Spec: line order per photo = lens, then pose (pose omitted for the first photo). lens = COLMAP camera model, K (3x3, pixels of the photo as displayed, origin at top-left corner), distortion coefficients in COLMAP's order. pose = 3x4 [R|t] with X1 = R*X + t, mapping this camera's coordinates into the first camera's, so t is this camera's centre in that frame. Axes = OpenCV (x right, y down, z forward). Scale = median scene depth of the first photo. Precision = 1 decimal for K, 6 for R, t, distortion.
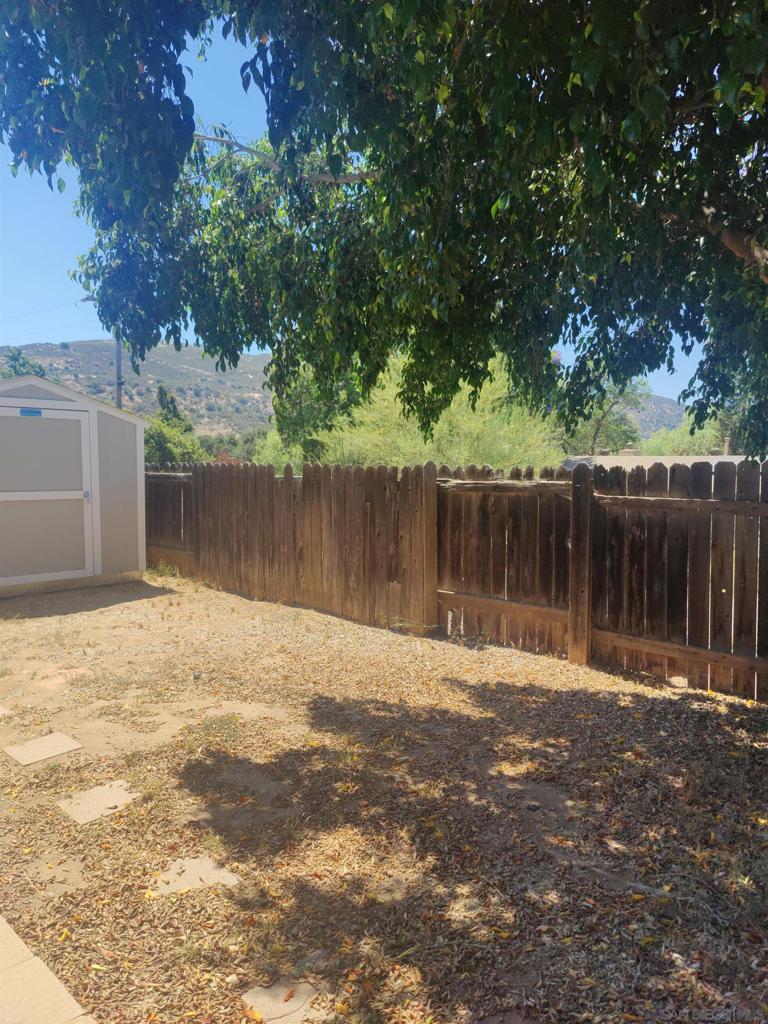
lens RADIAL K [[697.4, 0, 368.5], [0, 697.4, 511.8], [0, 0, 1]] dist [0.006186, 0.000167]
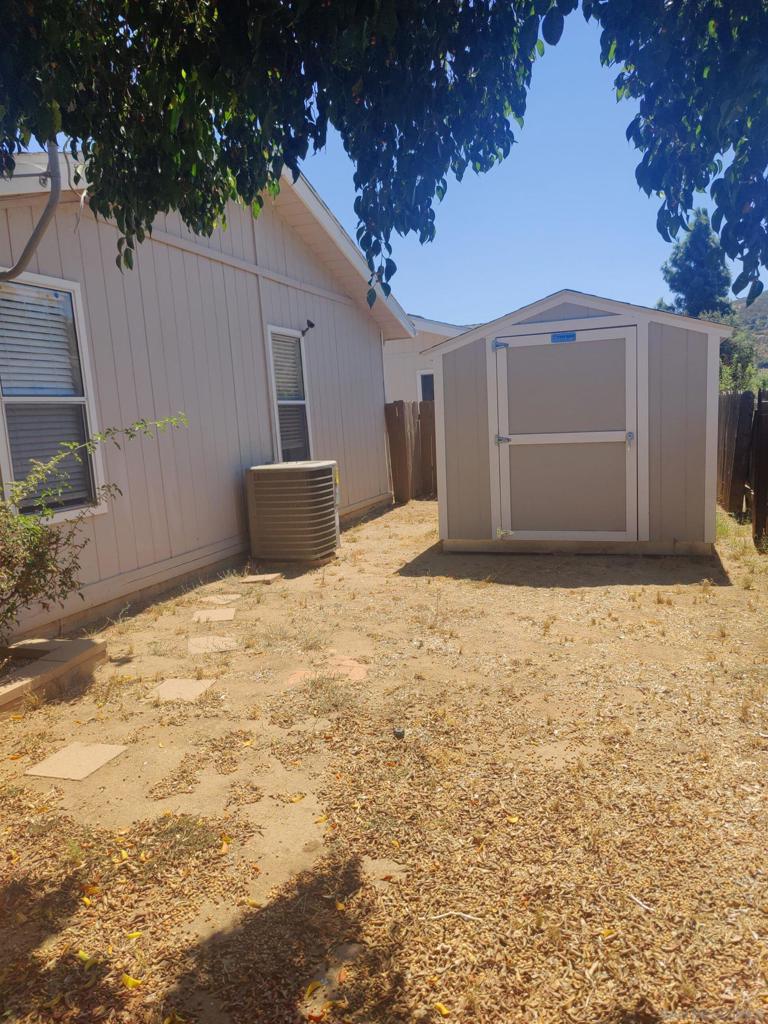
lens RADIAL K [[697.4, 0, 368.5], [0, 697.4, 511.8], [0, 0, 1]] dist [0.006186, 0.000167]
pose [[0.444062, 0.095607, -0.890881, 0.250636], [-0.009315, 0.994730, 0.102109, -0.026535], [0.895948, -0.037044, 0.442612, 0.604188]]
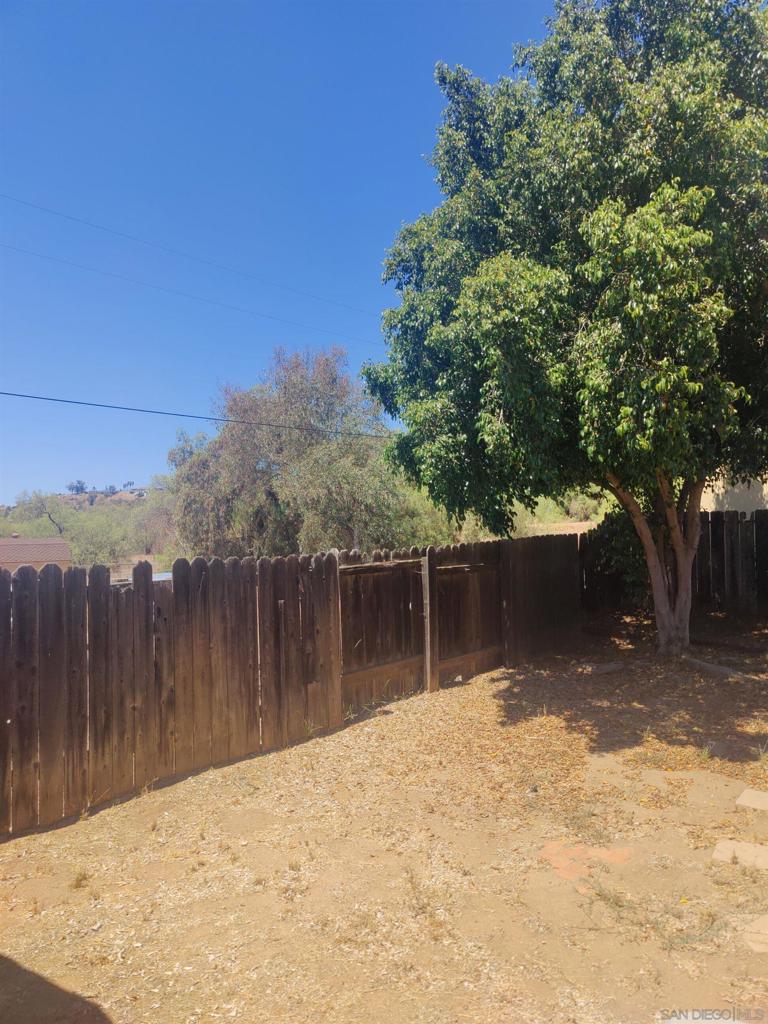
lens RADIAL K [[806.0, 0, 384.0], [0, 806.0, 512.0], [0, 0, 1]] dist [0.097841, 0.000164]
pose [[-0.162411, 0.016980, 0.986577, -1.108205], [0.071903, 0.997397, -0.005329, -0.118472], [-0.984100, 0.070072, -0.163209, 1.159094]]
